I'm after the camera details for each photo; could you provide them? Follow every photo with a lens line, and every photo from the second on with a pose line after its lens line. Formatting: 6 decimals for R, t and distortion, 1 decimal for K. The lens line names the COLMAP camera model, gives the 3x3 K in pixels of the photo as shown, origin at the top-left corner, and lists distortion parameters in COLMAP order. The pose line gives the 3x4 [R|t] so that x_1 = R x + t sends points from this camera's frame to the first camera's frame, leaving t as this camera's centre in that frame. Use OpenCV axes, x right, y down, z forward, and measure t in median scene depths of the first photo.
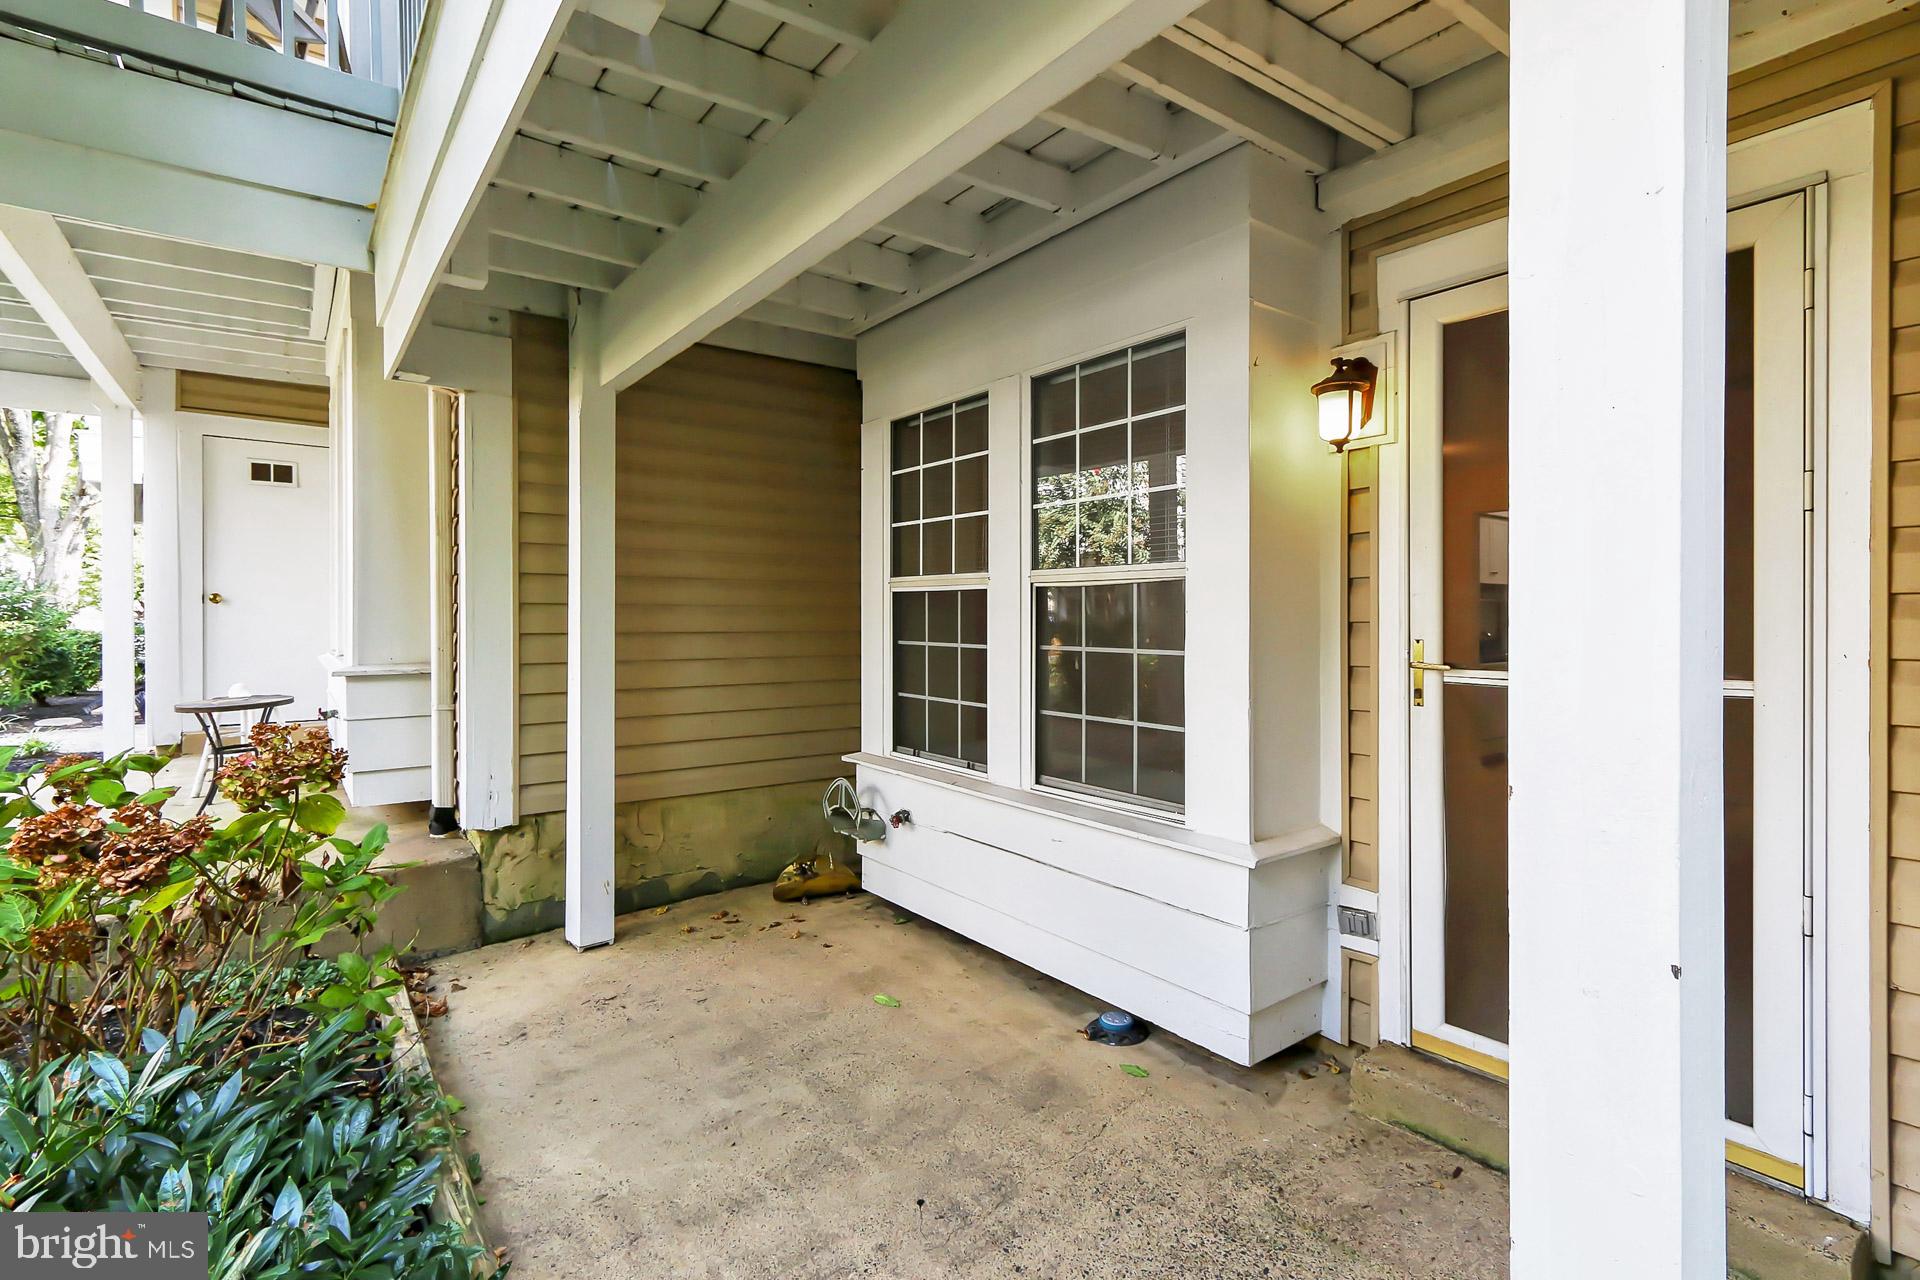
lens RADIAL K [[901.5, 0, 926.2], [0, 901.5, 618.9], [0, 0, 1]] dist [-0.017784, -0.001322]
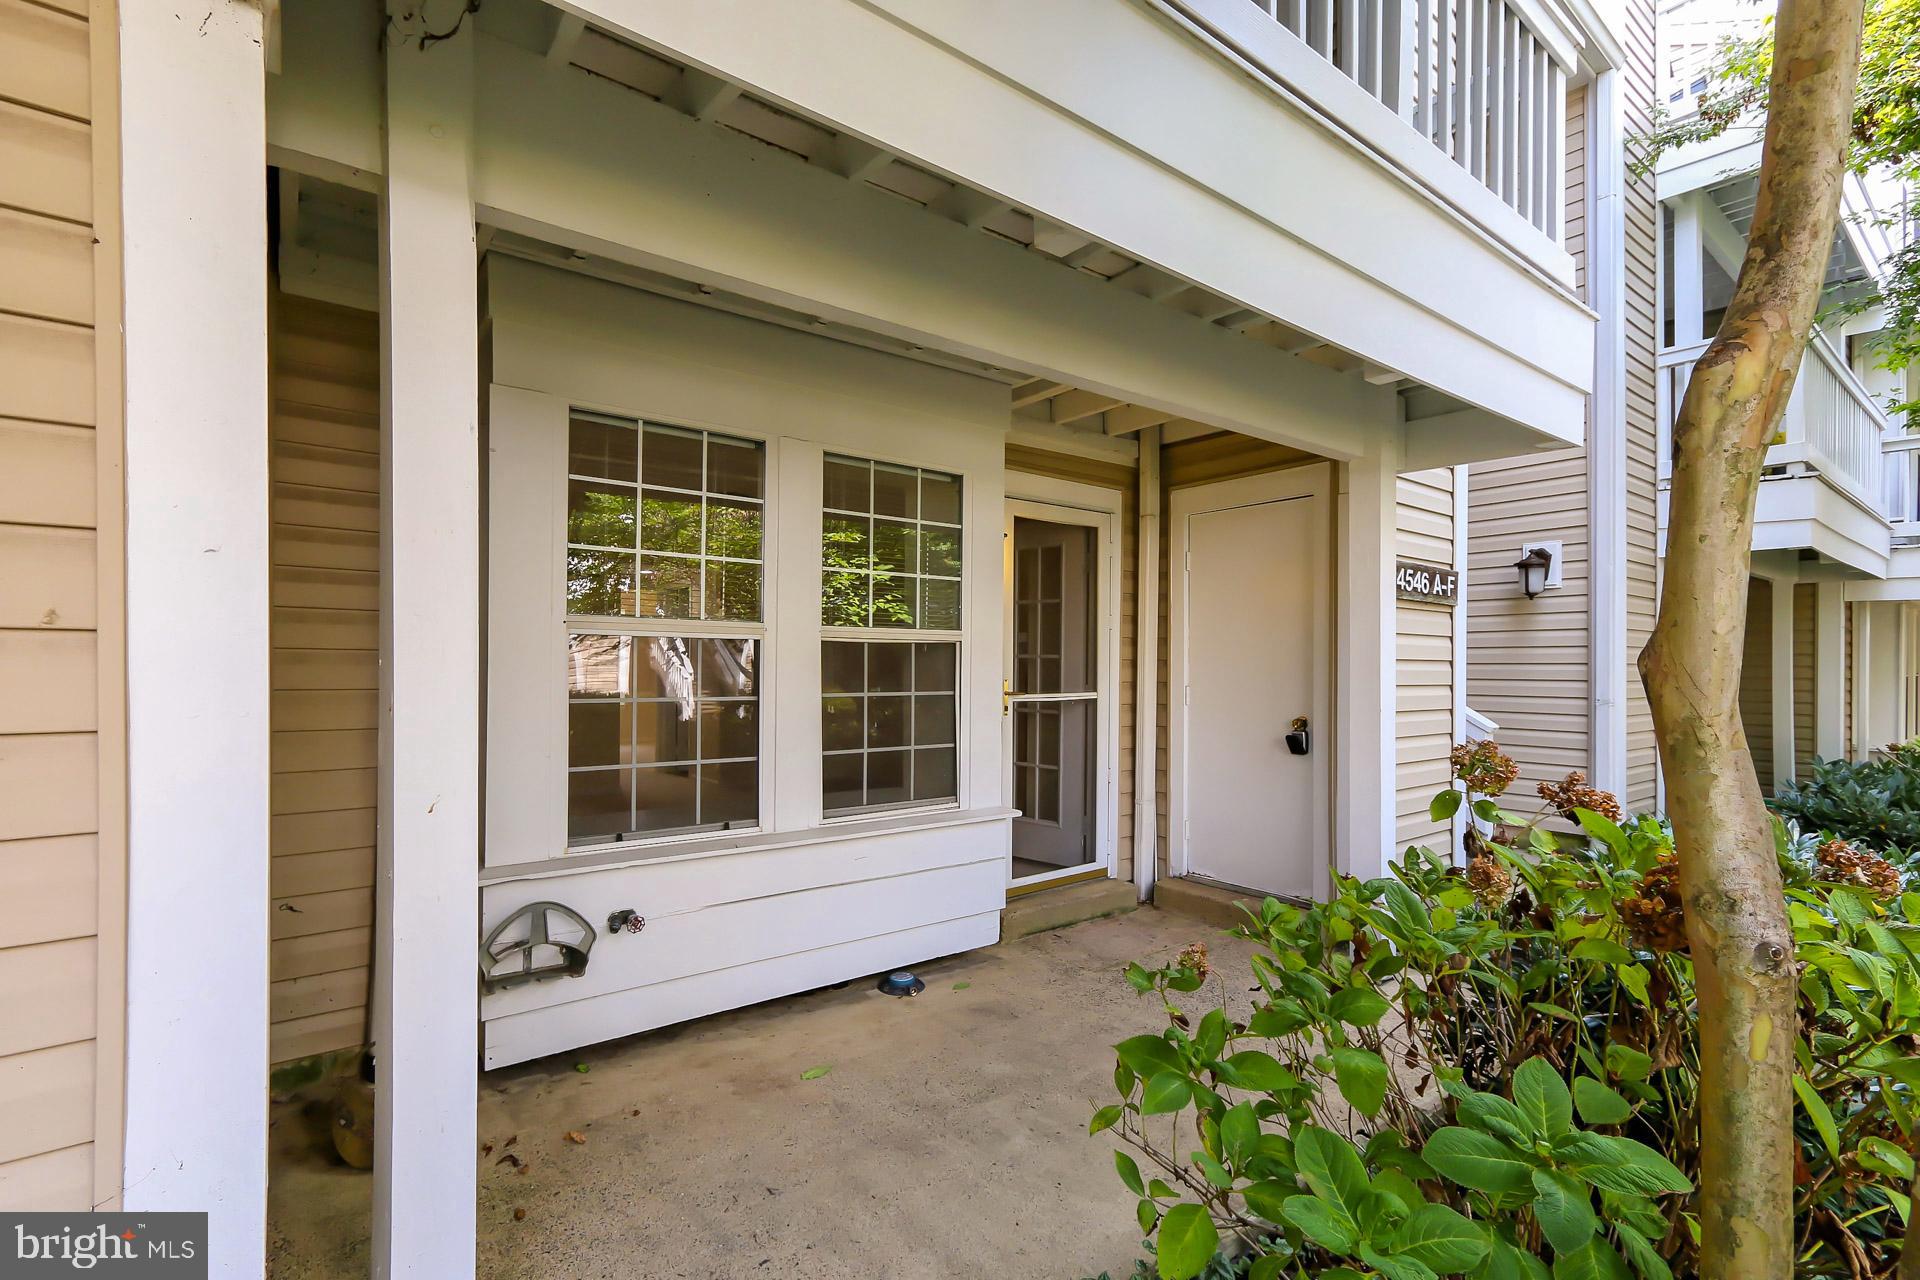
lens RADIAL K [[901.5, 0, 968.7], [0, 901.5, 657.0], [0, 0, 1]] dist [-0.017784, -0.001322]
pose [[-0.054495, 0.014677, 0.998406, -1.060319], [0.004232, 0.999886, -0.014468, 0.000991], [-0.998505, 0.003437, -0.054551, 0.937354]]
